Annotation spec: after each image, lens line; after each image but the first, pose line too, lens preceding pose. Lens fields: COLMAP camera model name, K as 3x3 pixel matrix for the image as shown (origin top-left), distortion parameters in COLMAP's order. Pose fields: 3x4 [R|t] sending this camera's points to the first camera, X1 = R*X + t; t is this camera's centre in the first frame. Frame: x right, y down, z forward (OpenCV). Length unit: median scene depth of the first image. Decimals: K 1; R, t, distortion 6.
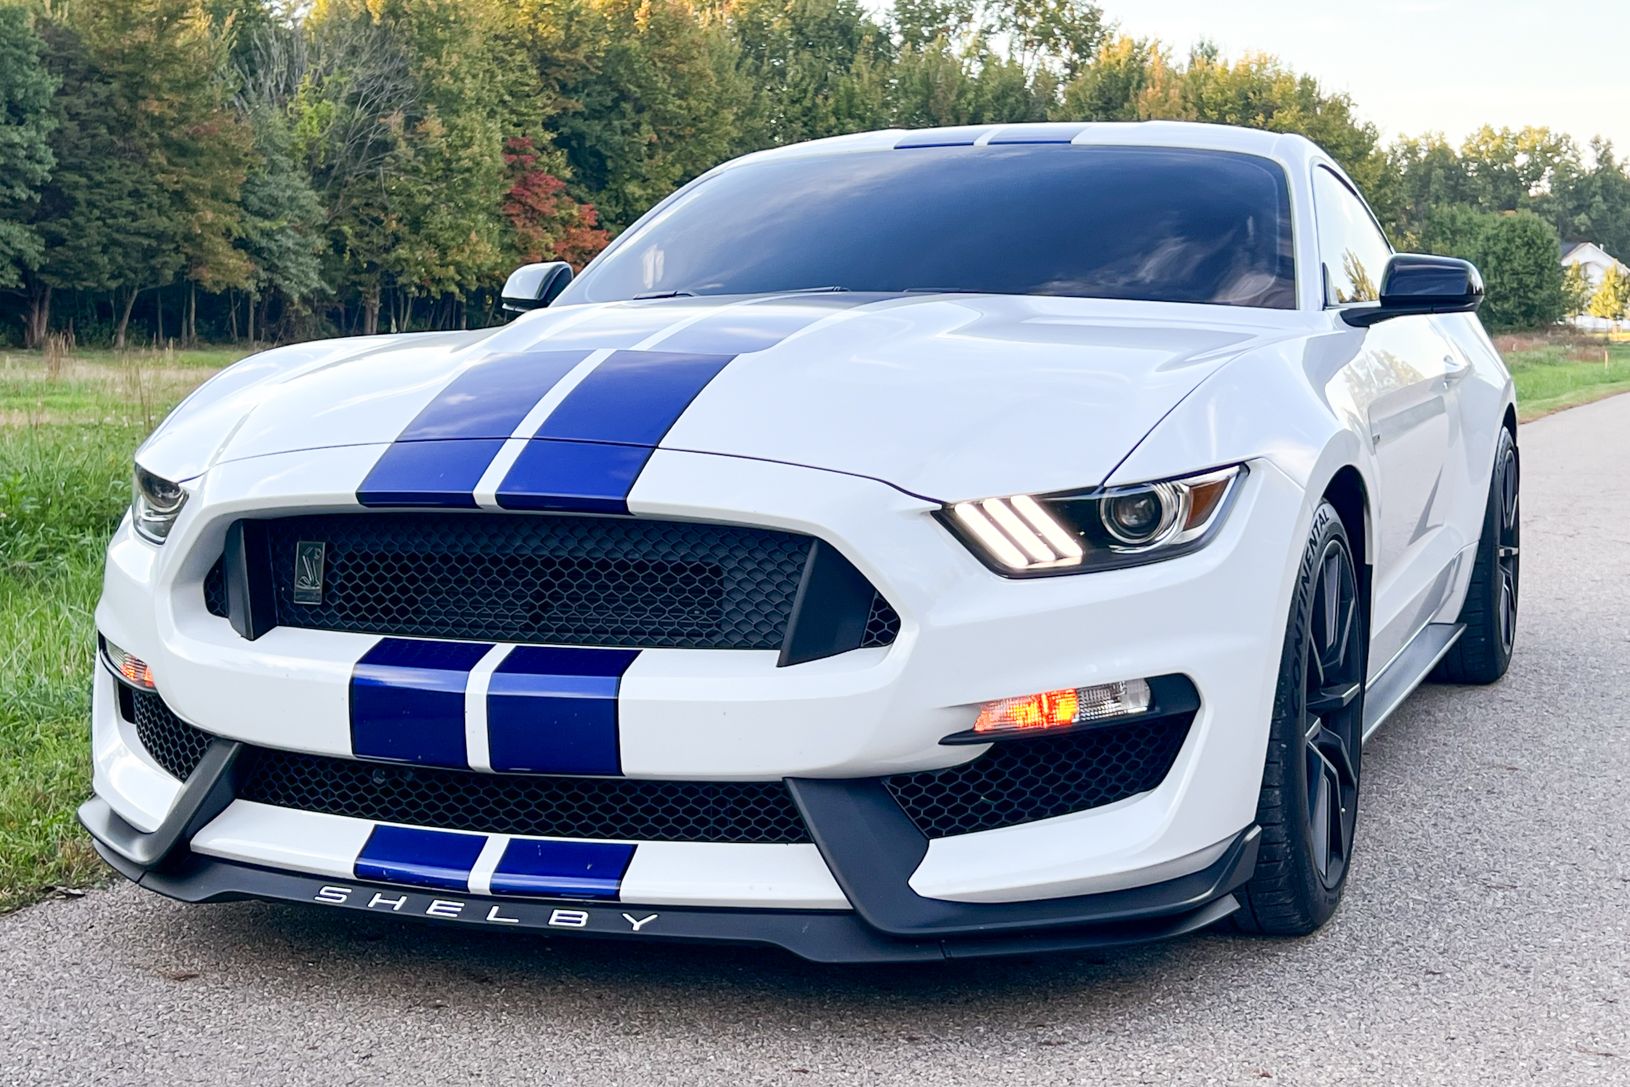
lens RADIAL K [[2650.7, 0, 777.0], [0, 2650.7, 491.0], [0, 0, 1]] dist [0.244214, -0.893075]
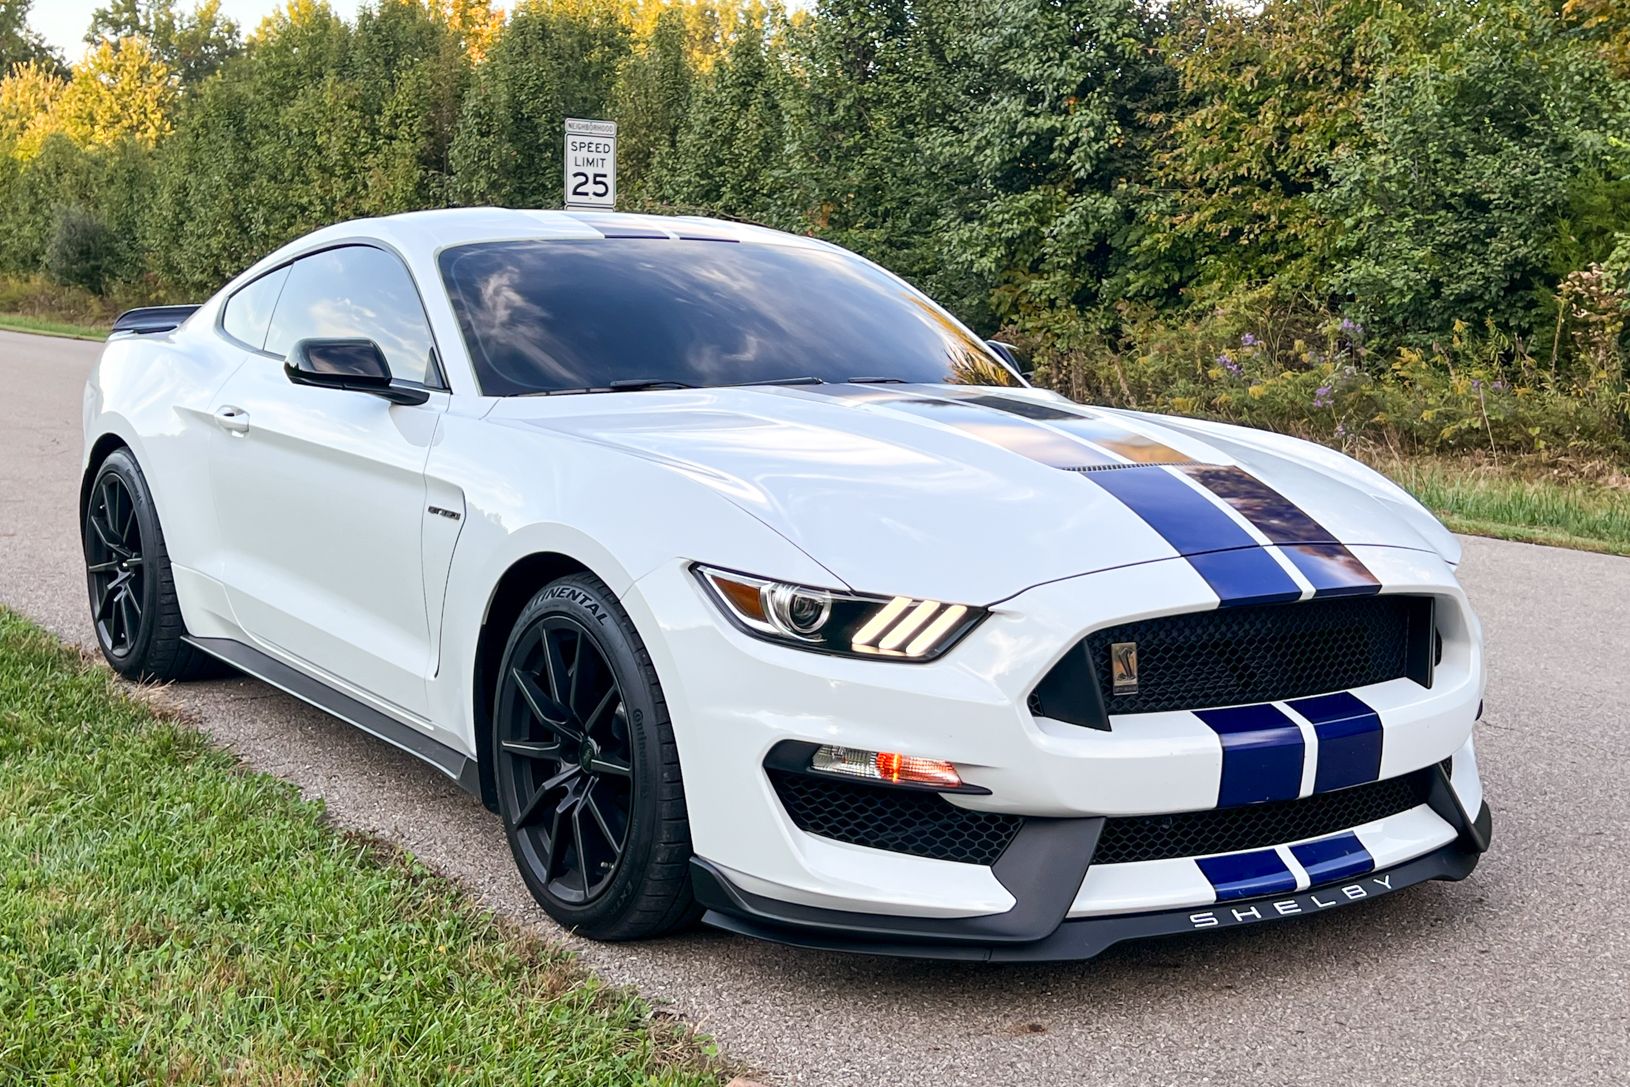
lens RADIAL K [[2437.2, 0, 818.7], [0, 2437.2, 561.7], [0, 0, 1]] dist [0.261873, -0.959734]
pose [[0.524092, -0.104534, 0.845222, -1.216541], [0.044958, 0.994451, 0.095113, -0.135339], [-0.850474, -0.011848, 0.525883, 0.539623]]
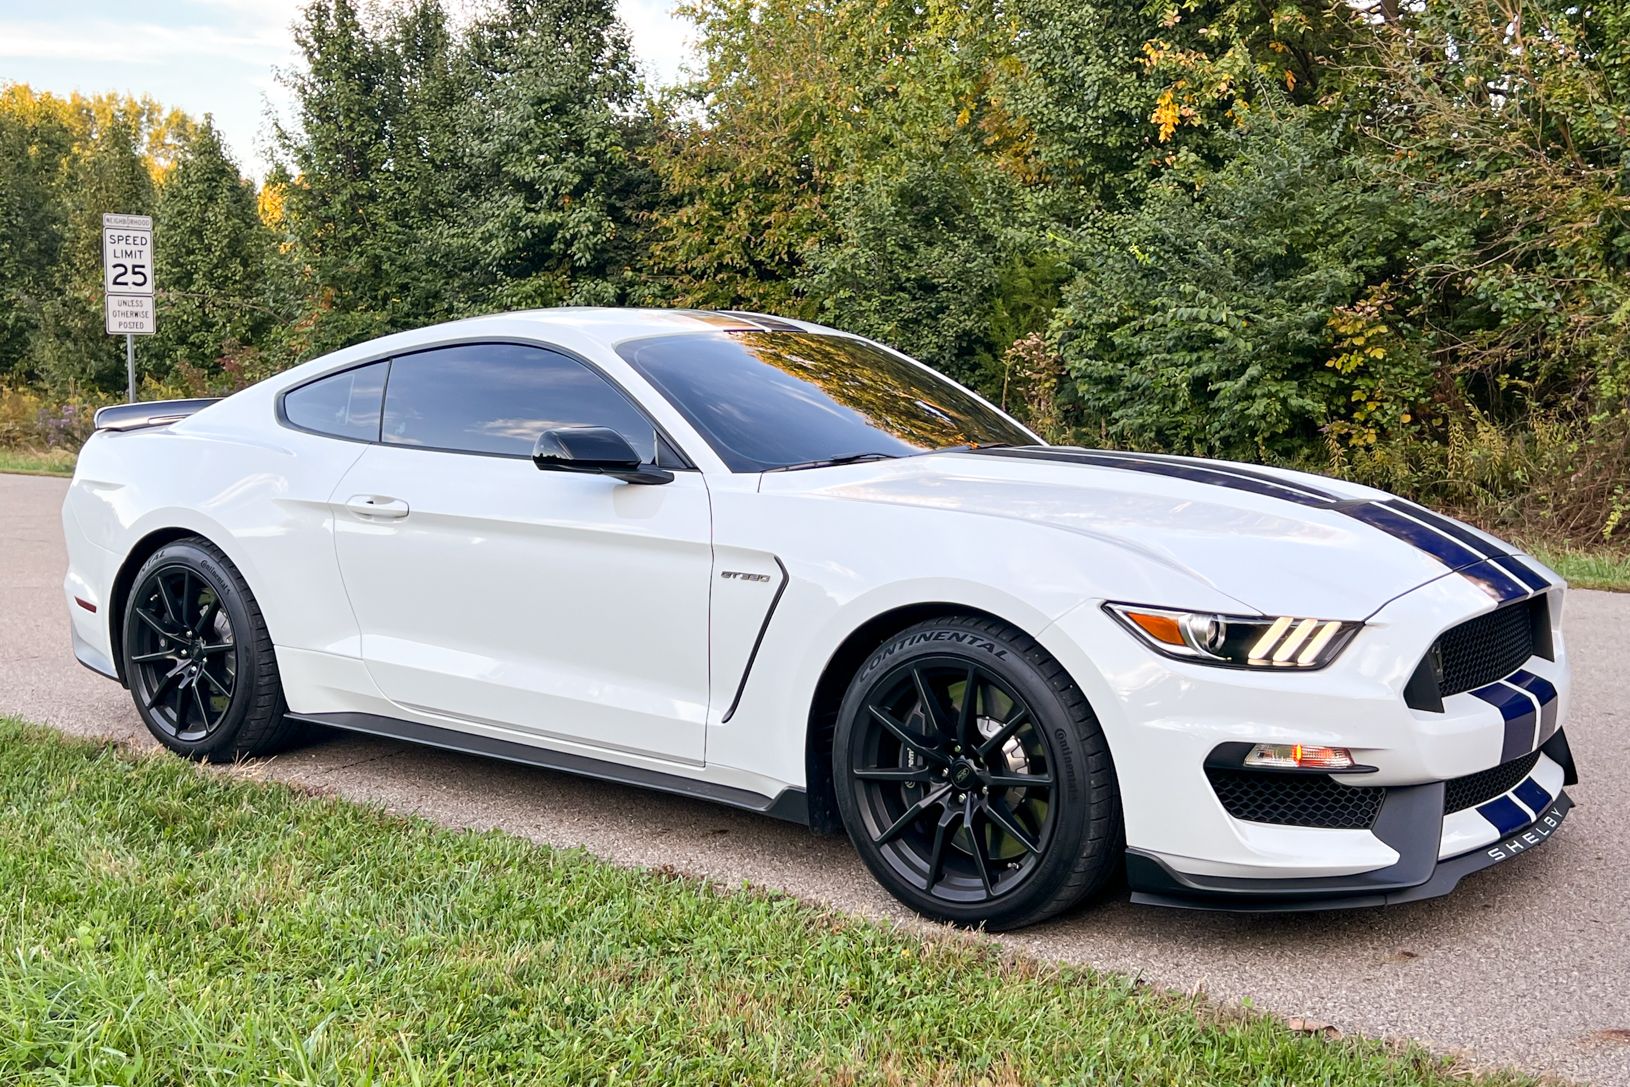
lens RADIAL K [[2130.6, 0, 880.1], [0, 2130.6, 539.3], [0, 0, 1]] dist [0.215139, -0.582780]
pose [[0.182959, -0.104170, 0.977586, -1.472510], [0.074918, 0.992956, 0.091787, -0.183278], [-0.980262, 0.056445, 0.189475, 1.097059]]
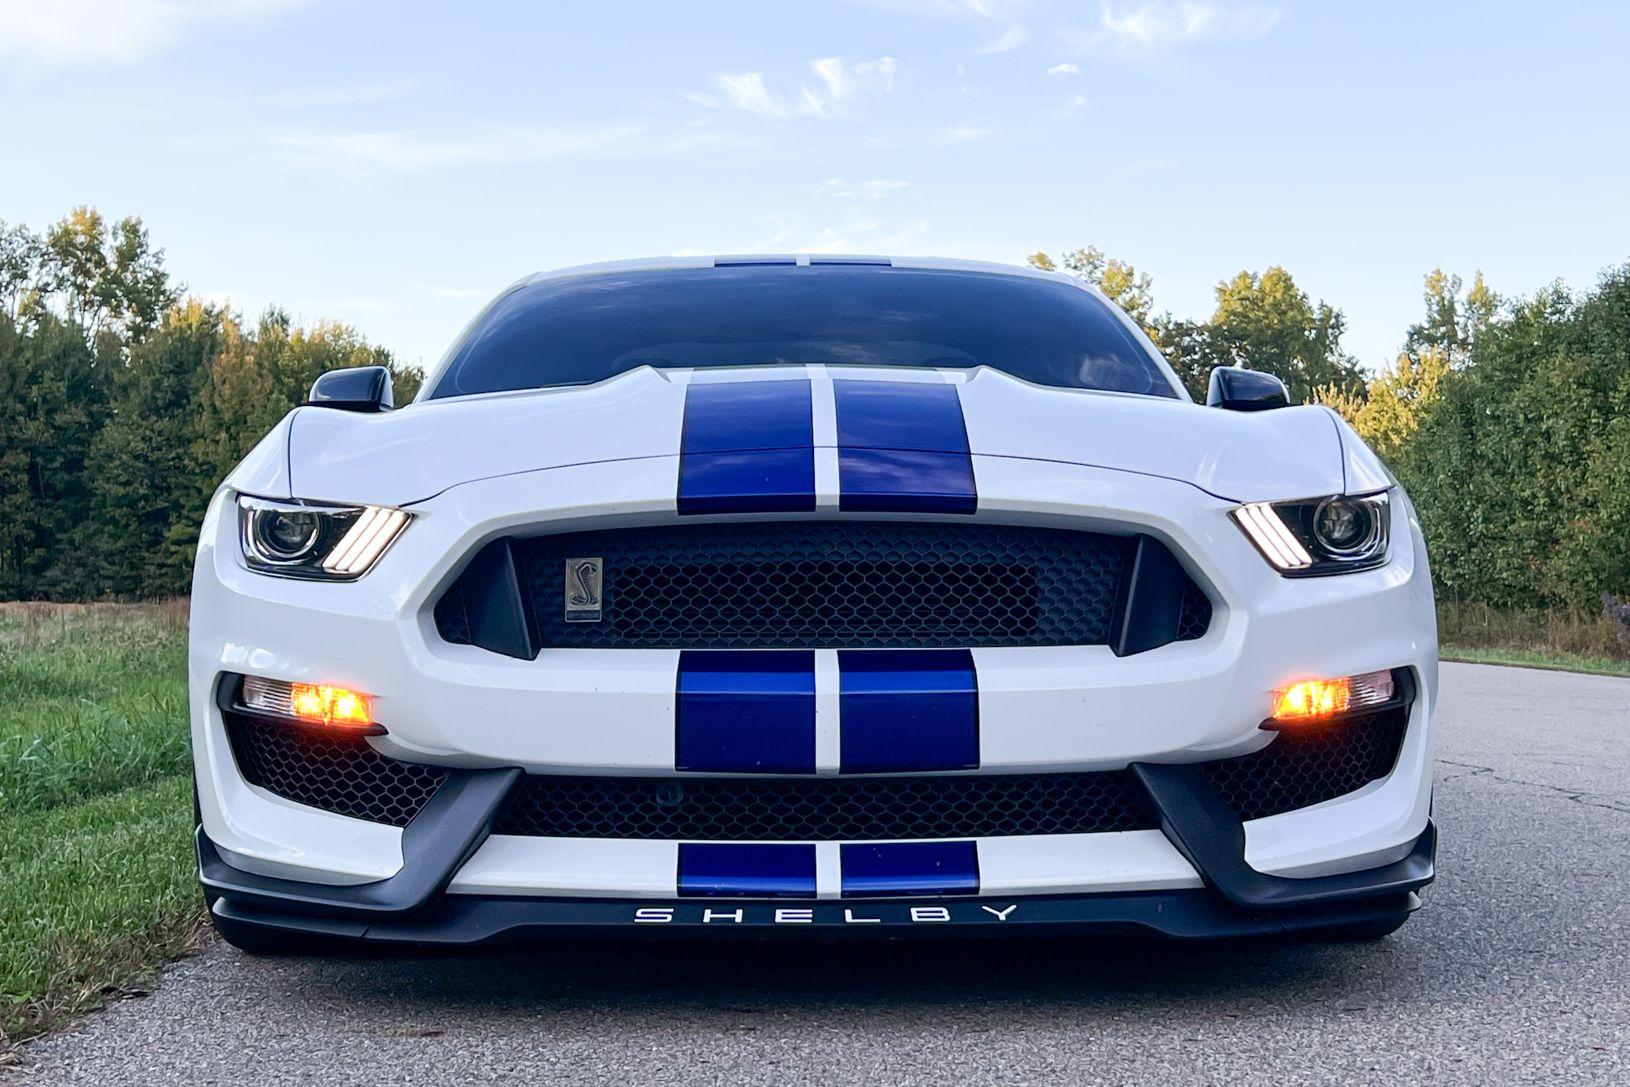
lens RADIAL K [[2682.8, 0, 727.4], [0, 2682.8, 546.0], [0, 0, 1]] dist [0.282491, -0.676929]
pose [[0.918387, 0.004828, 0.395653, -0.522412], [0.033640, 0.995352, -0.090232, 0.105863], [-0.394250, 0.096178, 0.913957, 0.085732]]
